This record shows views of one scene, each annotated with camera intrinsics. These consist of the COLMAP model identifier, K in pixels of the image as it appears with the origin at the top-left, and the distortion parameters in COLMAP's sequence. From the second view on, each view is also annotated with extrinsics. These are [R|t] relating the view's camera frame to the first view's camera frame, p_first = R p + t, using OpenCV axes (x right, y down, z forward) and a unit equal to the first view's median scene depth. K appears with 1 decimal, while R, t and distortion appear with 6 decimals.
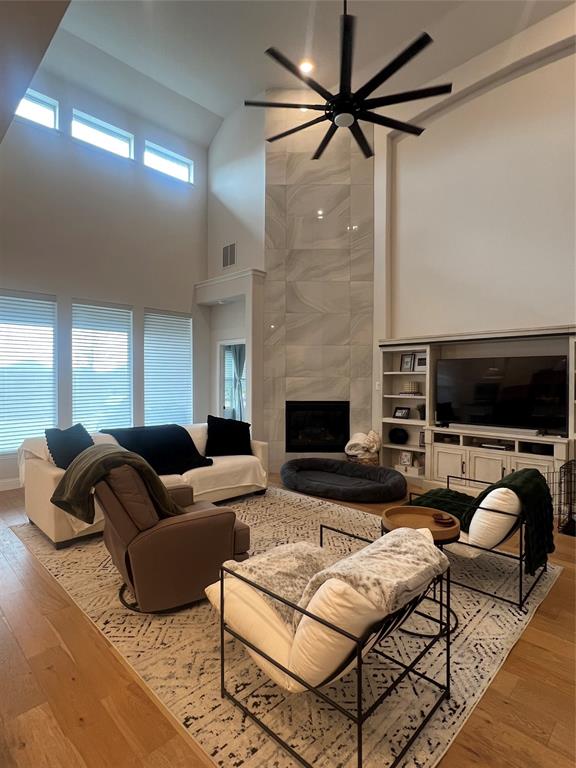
lens RADIAL K [[405.0, 0, 284.8], [0, 405.0, 382.3], [0, 0, 1]] dist [-0.007959, 0.000067]
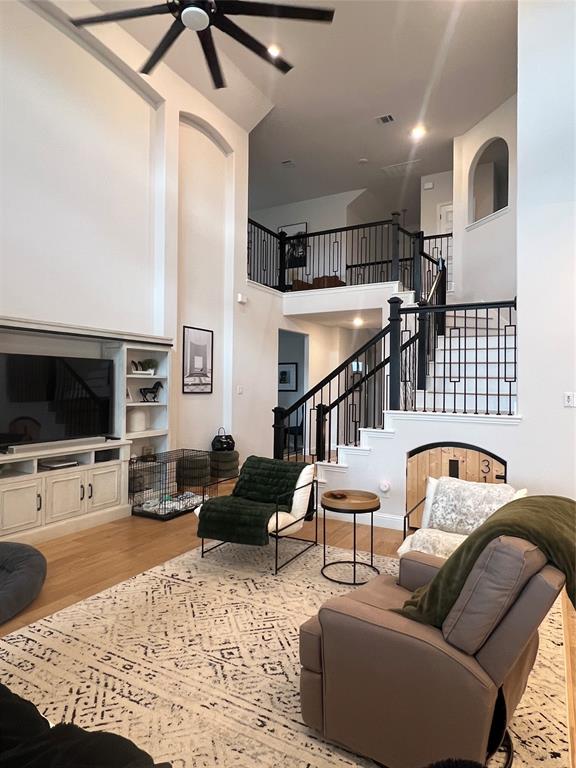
lens RADIAL K [[471.1, 0, 289.9], [0, 471.1, 387.3], [0, 0, 1]] dist [-0.008424, -0.005372]
pose [[-0.282221, -0.014415, 0.959241, -0.623858], [0.001209, 0.999881, 0.015382, -0.015781], [-0.959349, 0.005501, -0.282170, 0.973635]]
